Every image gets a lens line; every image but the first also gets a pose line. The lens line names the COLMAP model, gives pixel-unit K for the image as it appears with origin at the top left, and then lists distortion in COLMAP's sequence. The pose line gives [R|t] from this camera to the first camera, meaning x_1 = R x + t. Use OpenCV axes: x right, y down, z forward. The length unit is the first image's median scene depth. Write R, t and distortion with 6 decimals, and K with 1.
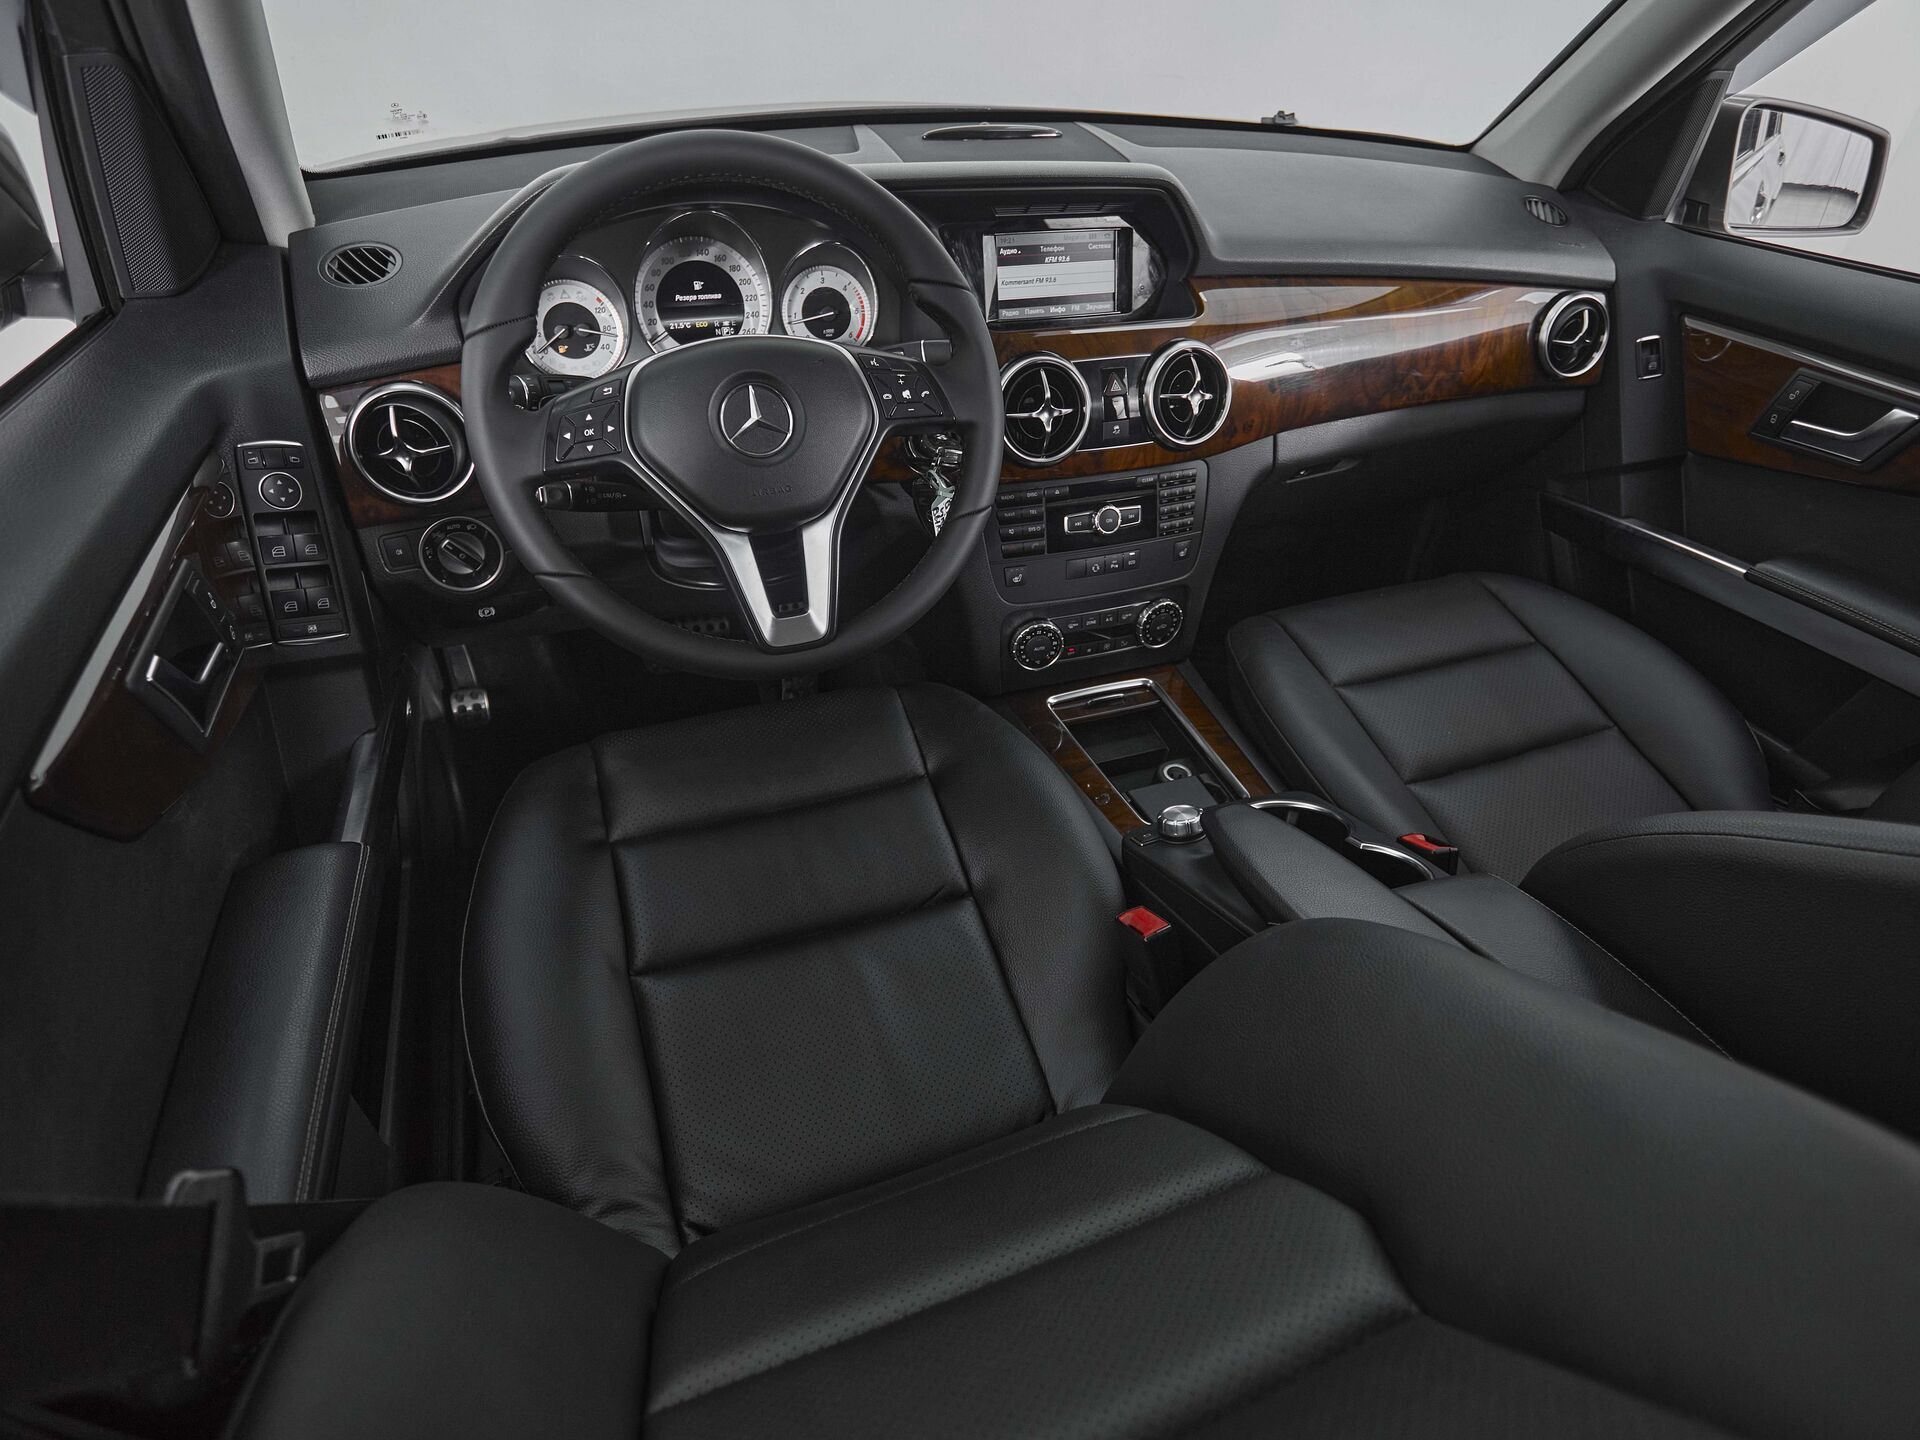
lens RADIAL K [[1045.3, 0, 979.4], [0, 1045.3, 726.1], [0, 0, 1]] dist [0.004322, -0.007032]
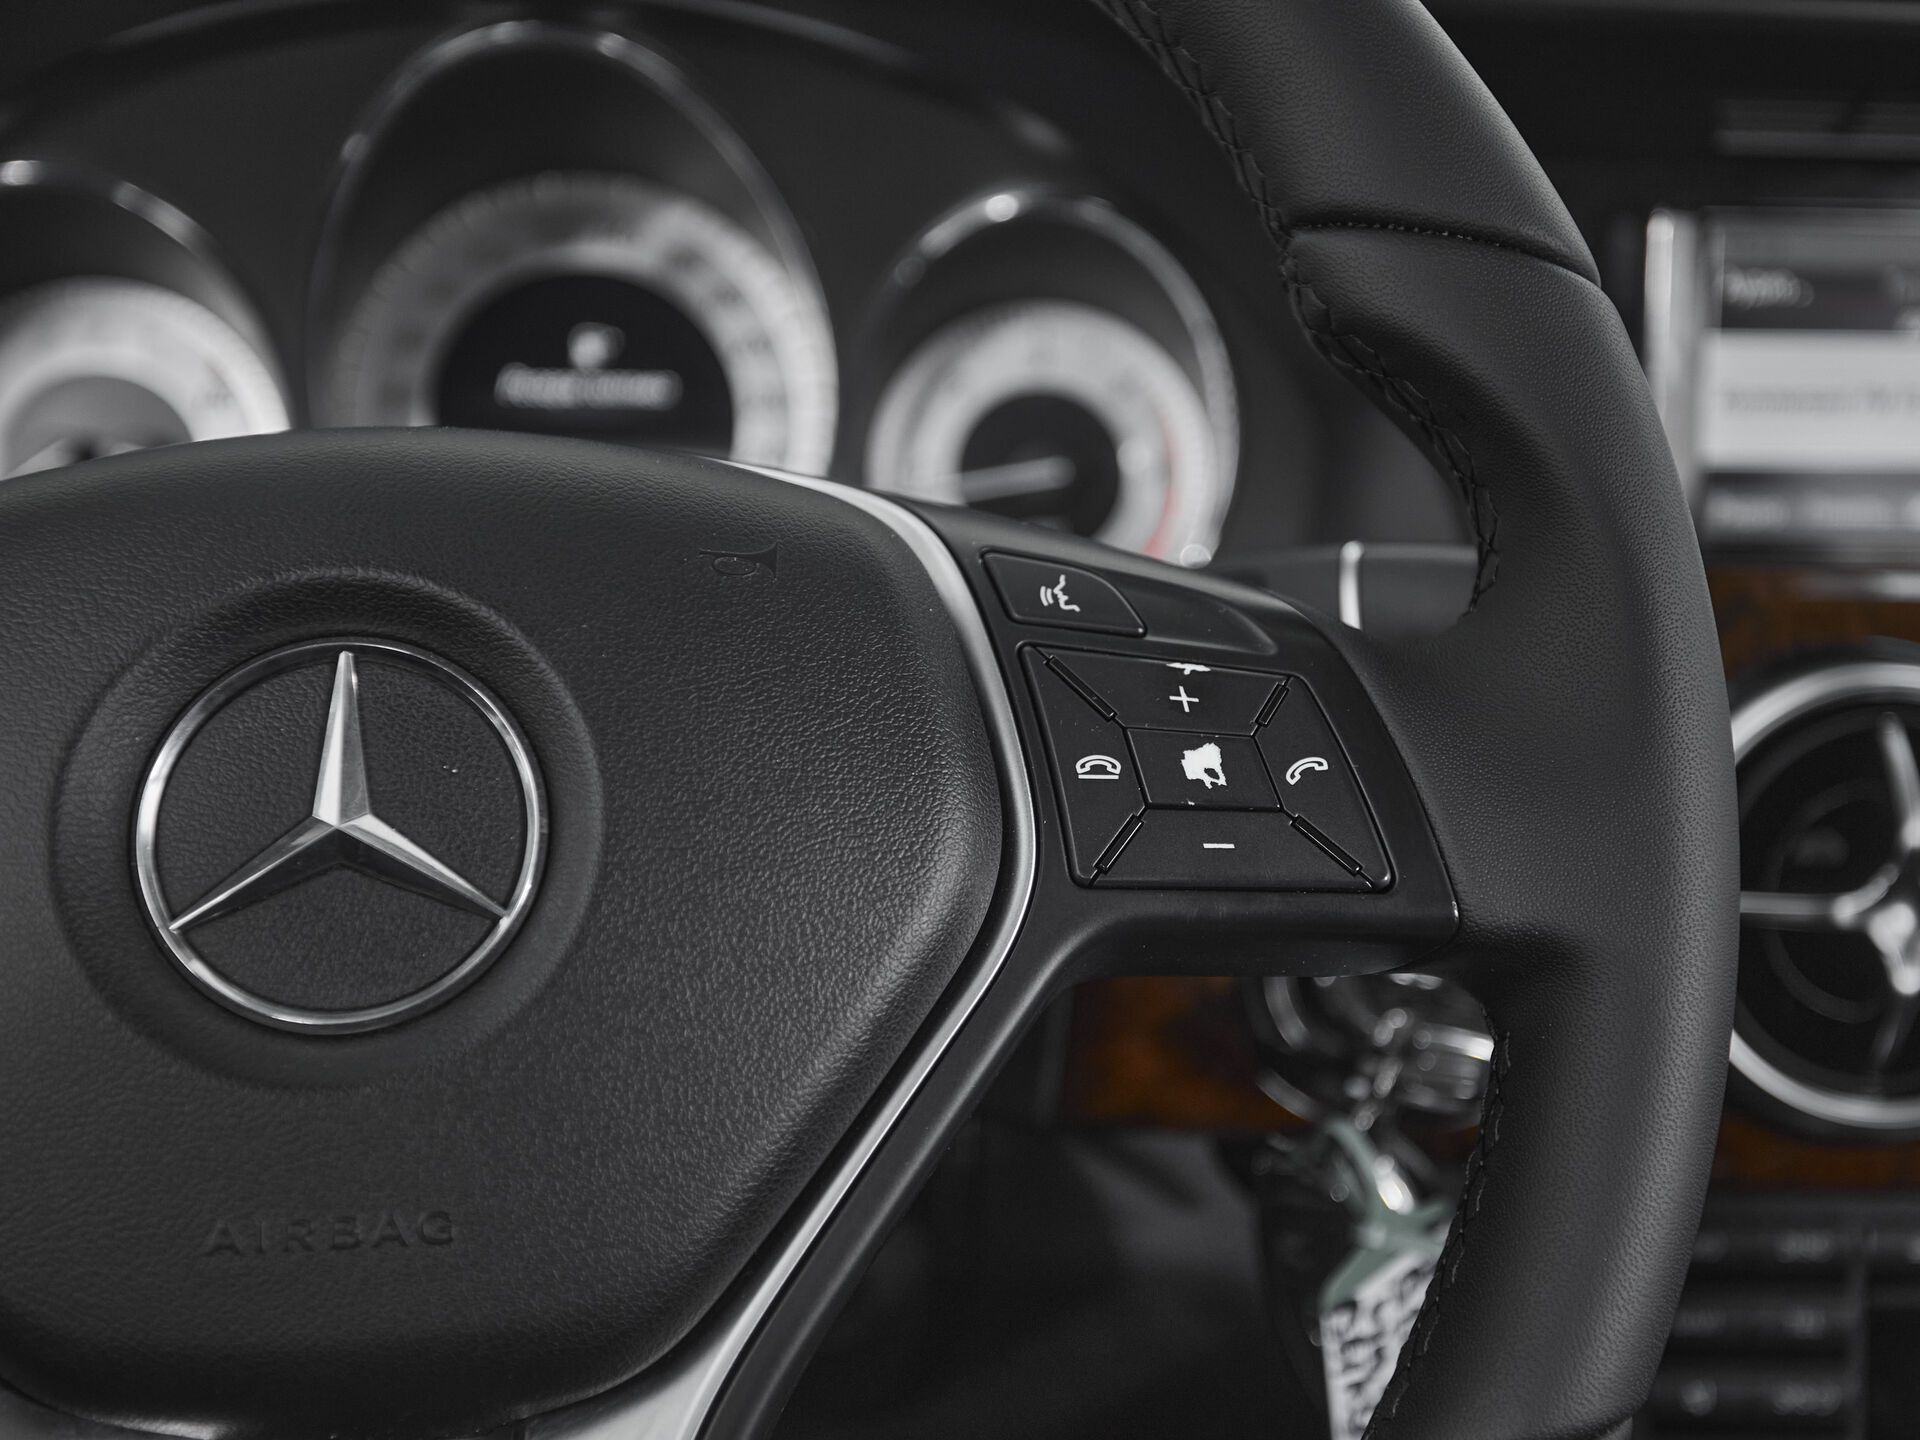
lens RADIAL K [[2320.3, 0, 1039.4], [0, 2320.3, 724.2], [0, 0, 1]] dist [0.040222, 0.000000]
pose [[0.971101, 0.076293, -0.226145, -0.004941], [-0.146064, 0.939343, -0.310323, -0.146591], [0.188753, 0.334387, 0.923341, 0.466500]]
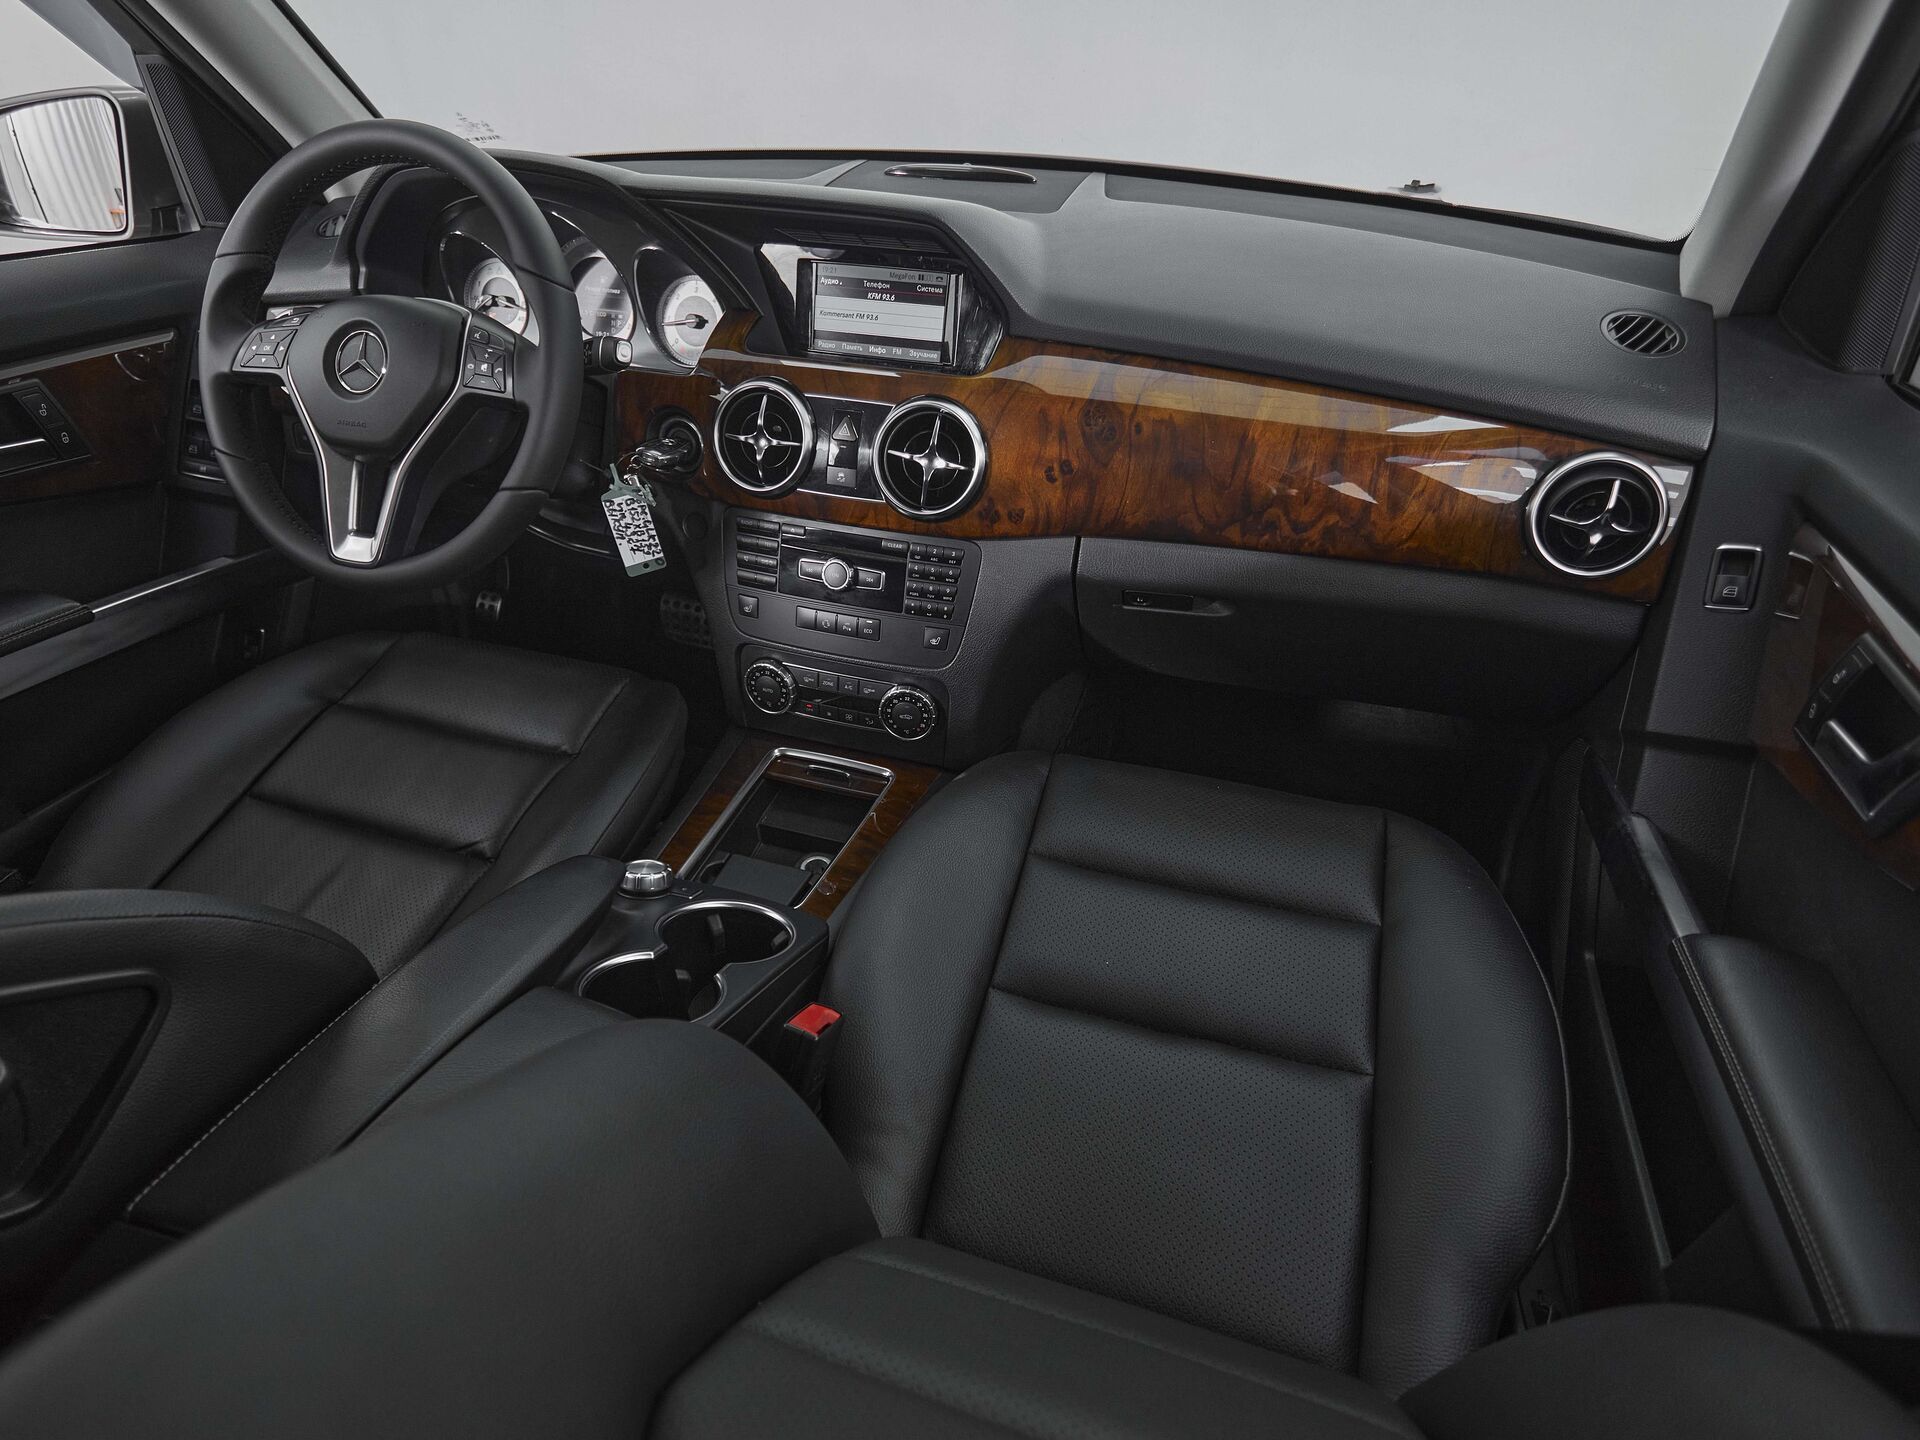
lens RADIAL K [[1045.3, 0, 922.6], [0, 1045.3, 742.0], [0, 0, 1]] dist [0.004322, -0.007032]
pose [[0.781016, 0.335389, -0.526810, 0.724393], [-0.368775, 0.928459, 0.044372, -0.132165], [0.504003, 0.159619, 0.848824, 0.289812]]
